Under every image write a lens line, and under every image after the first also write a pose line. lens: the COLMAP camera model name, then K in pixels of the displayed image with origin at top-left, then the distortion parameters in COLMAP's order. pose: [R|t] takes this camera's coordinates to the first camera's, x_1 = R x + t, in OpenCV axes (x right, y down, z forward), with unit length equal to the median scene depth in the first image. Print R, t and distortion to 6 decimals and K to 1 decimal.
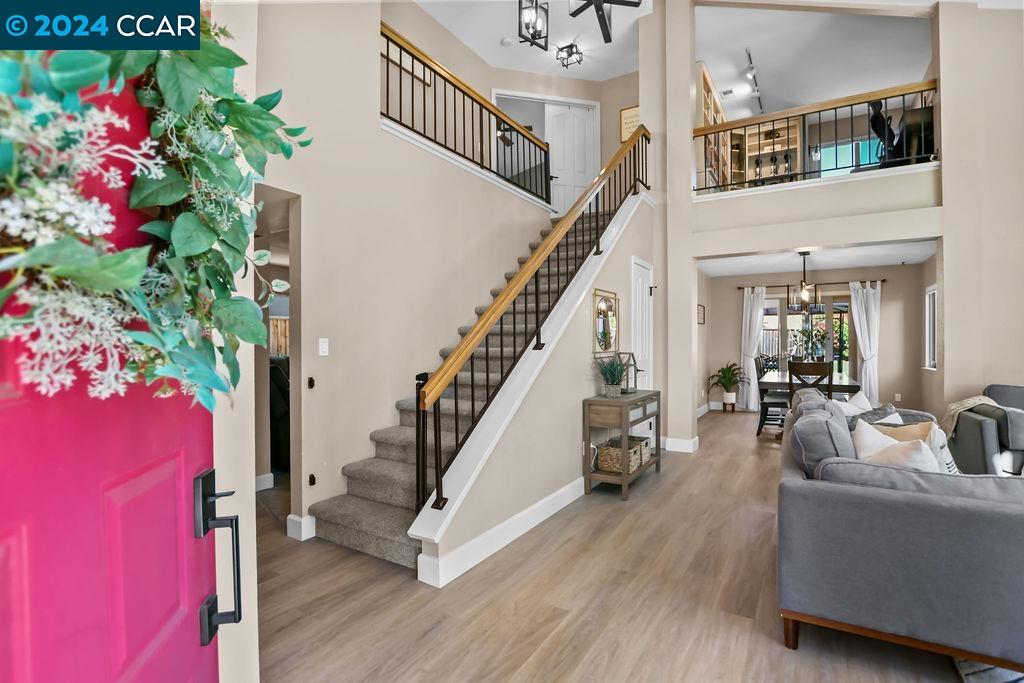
lens RADIAL K [[481.7, 0, 512.0], [0, 481.7, 341.5], [0, 0, 1]] dist [-0.023516, 0.000473]
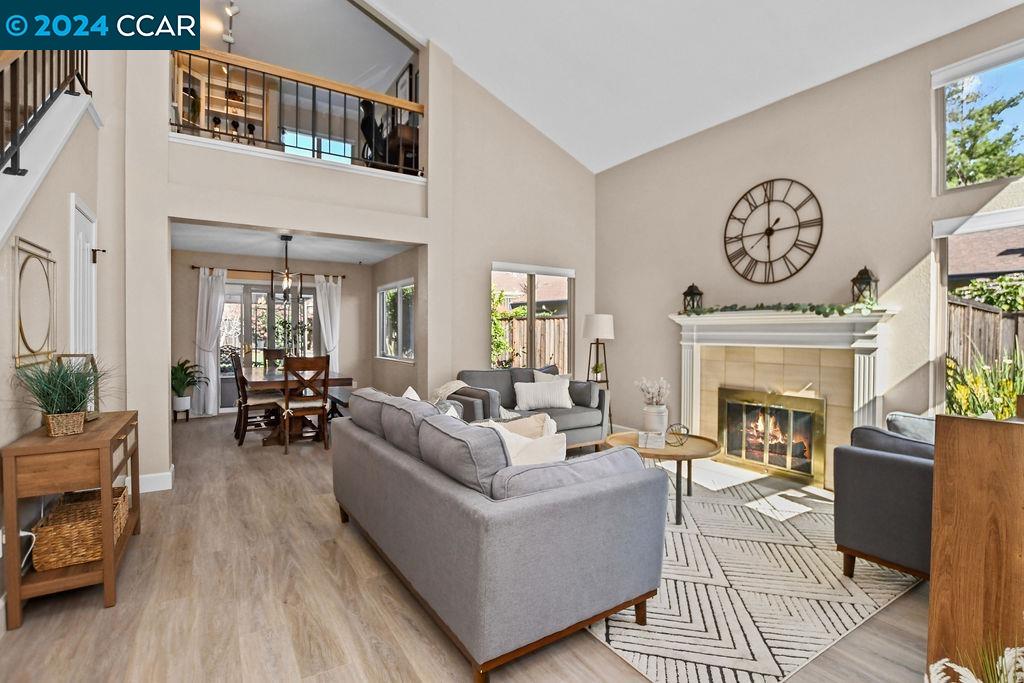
lens RADIAL K [[492.6, 0, 542.3], [0, 492.6, 340.5], [0, 0, 1]] dist [-0.024446, 0.001157]
pose [[0.412375, -0.009742, 0.910962, -0.069021], [-0.007578, 0.999872, 0.014123, -0.006727], [-0.910982, -0.012728, 0.412249, 0.246527]]
